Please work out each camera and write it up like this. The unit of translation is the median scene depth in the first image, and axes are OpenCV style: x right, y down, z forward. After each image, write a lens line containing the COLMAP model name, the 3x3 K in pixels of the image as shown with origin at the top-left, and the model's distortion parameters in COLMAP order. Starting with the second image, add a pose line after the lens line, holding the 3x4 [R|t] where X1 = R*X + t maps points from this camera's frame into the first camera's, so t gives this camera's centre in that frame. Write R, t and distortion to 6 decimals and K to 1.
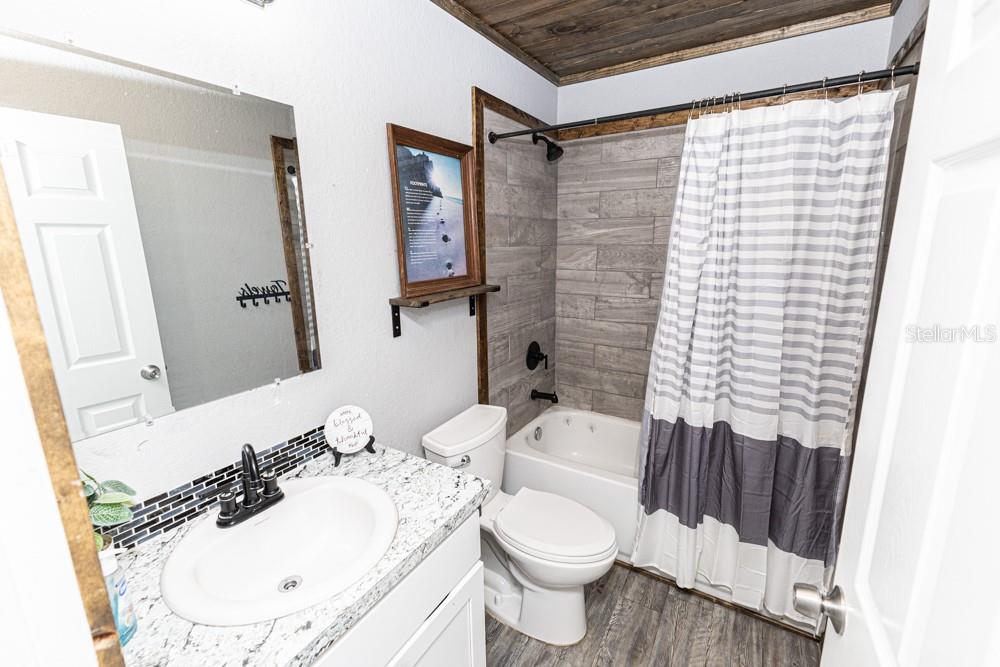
lens RADIAL K [[429.2, 0, 502.2], [0, 429.2, 331.7], [0, 0, 1]] dist [0.001678, 0.000142]
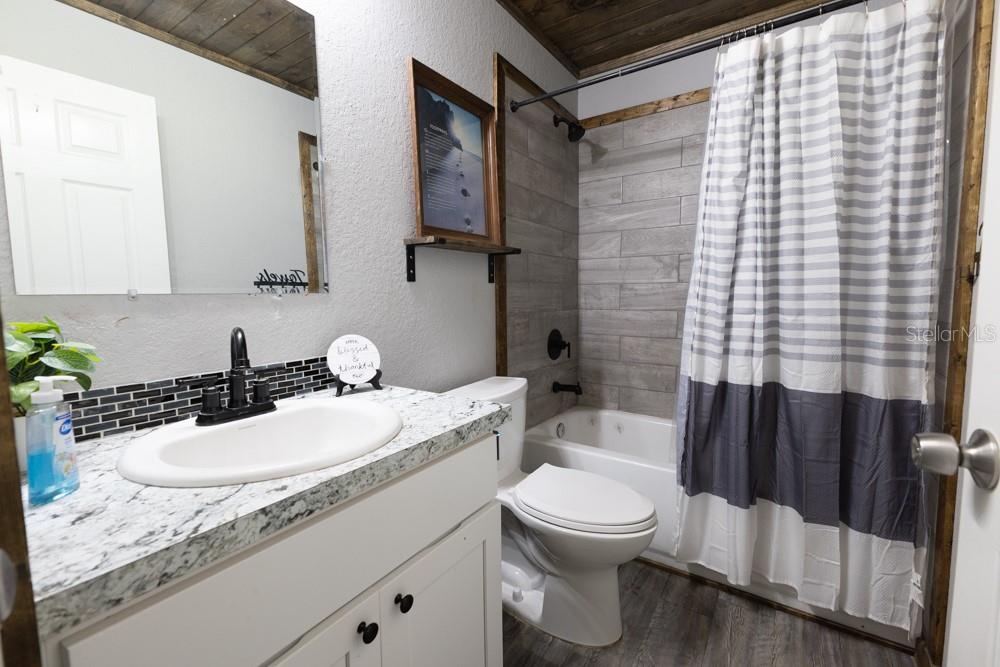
lens RADIAL K [[427.2, 0, 500.0], [0, 427.2, 333.5], [0, 0, 1]] dist [0.001225, -0.000501]
pose [[0.998812, 0.005107, -0.048469, -0.004128], [-0.010968, 0.992538, -0.121445, 0.198338], [0.047487, 0.121832, 0.991414, 0.080744]]
